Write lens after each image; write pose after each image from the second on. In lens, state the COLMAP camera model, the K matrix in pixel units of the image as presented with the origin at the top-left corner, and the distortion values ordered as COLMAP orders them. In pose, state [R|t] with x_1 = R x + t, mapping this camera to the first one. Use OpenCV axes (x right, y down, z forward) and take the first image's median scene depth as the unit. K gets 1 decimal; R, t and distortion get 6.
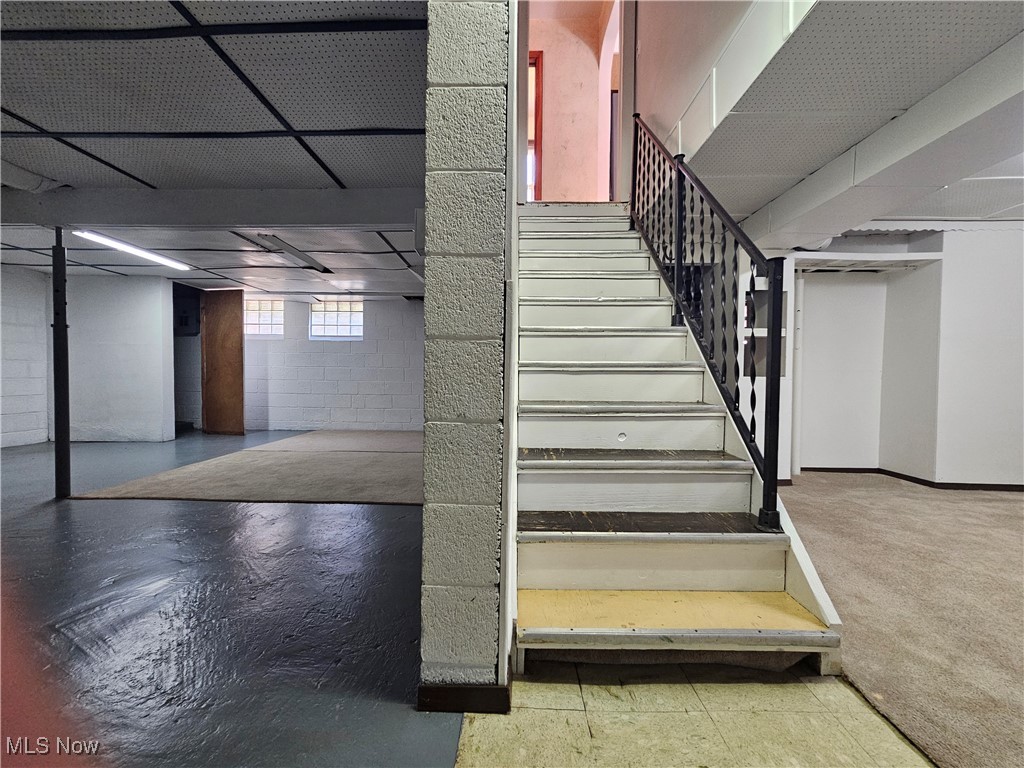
lens RADIAL K [[430.2, 0, 521.6], [0, 430.2, 387.3], [0, 0, 1]] dist [-0.002620, 0.006769]
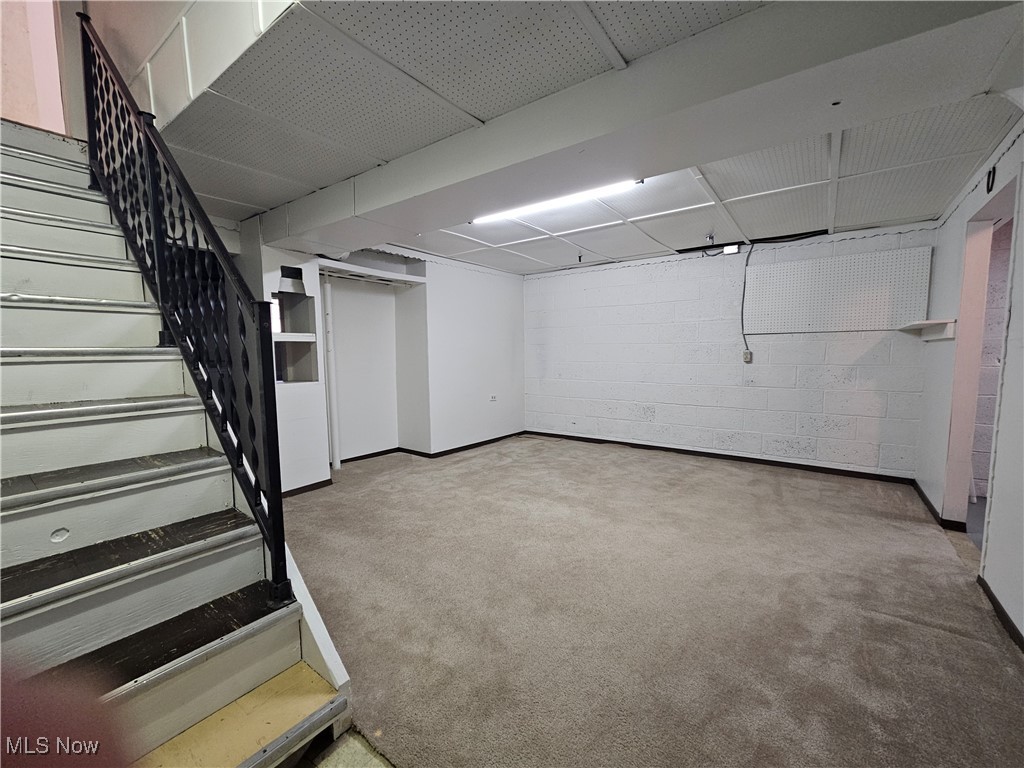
lens RADIAL K [[421.7, 0, 509.0], [0, 421.7, 391.2], [0, 0, 1]] dist [0.001081, 0.000011]
pose [[0.595213, -0.091549, 0.798336, 0.105313], [0.036348, 0.995539, 0.087063, -0.095951], [-0.802746, -0.022804, 0.595886, 0.050971]]
